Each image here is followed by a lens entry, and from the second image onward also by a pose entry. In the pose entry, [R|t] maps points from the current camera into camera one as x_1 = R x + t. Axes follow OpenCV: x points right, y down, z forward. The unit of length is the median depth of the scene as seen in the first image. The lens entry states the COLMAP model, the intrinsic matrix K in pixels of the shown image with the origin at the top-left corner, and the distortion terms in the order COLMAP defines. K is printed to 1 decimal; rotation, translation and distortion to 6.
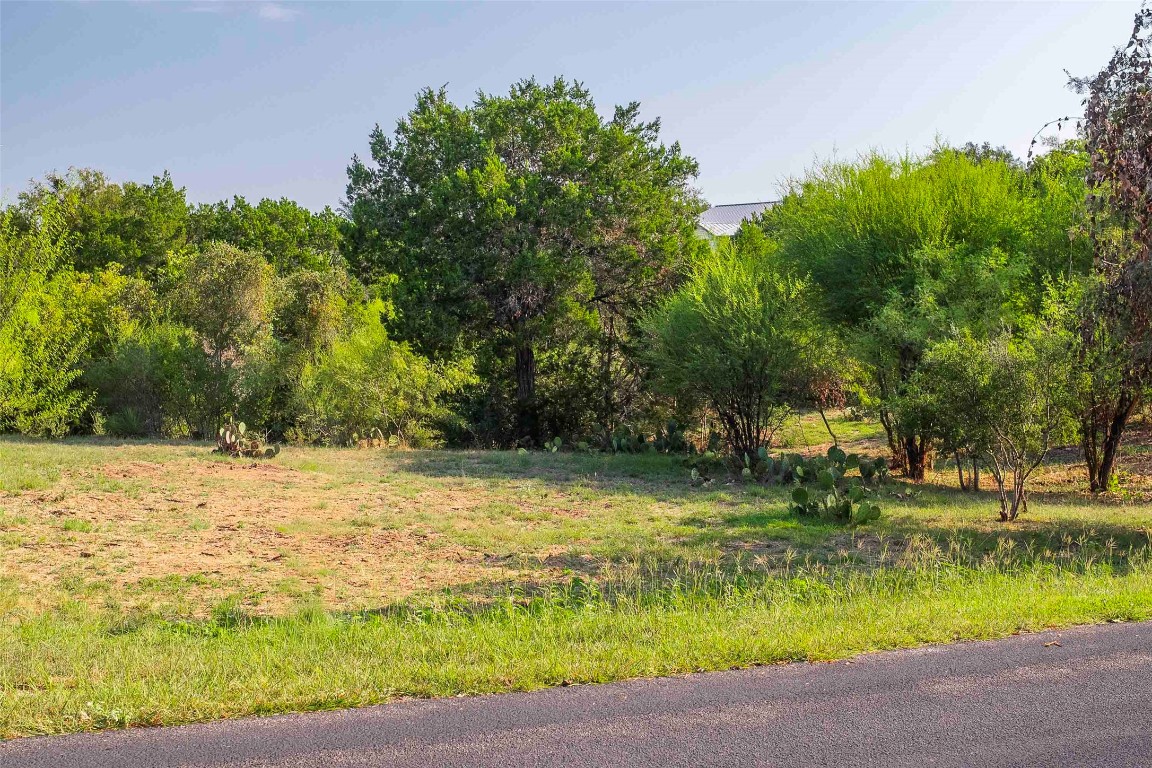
lens RADIAL K [[1742.3, 0, 569.0], [0, 1742.3, 383.9], [0, 0, 1]] dist [-0.050742, 0.000000]
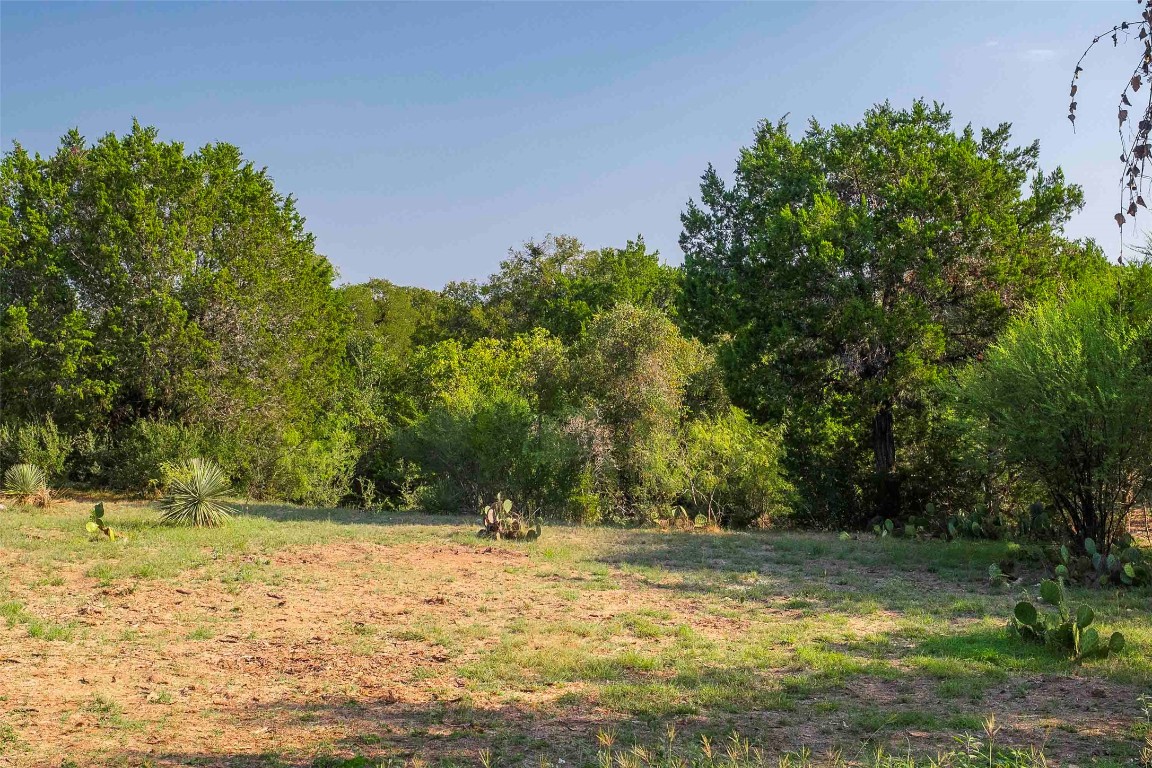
lens RADIAL K [[1742.3, 0, 580.3], [0, 1742.3, 382.7], [0, 0, 1]] dist [-0.050742, 0.000000]
pose [[0.949753, -0.012235, -0.312761, 0.104551], [0.000188, 0.999258, -0.038520, -0.002666], [0.313001, 0.036526, 0.949050, 0.135780]]
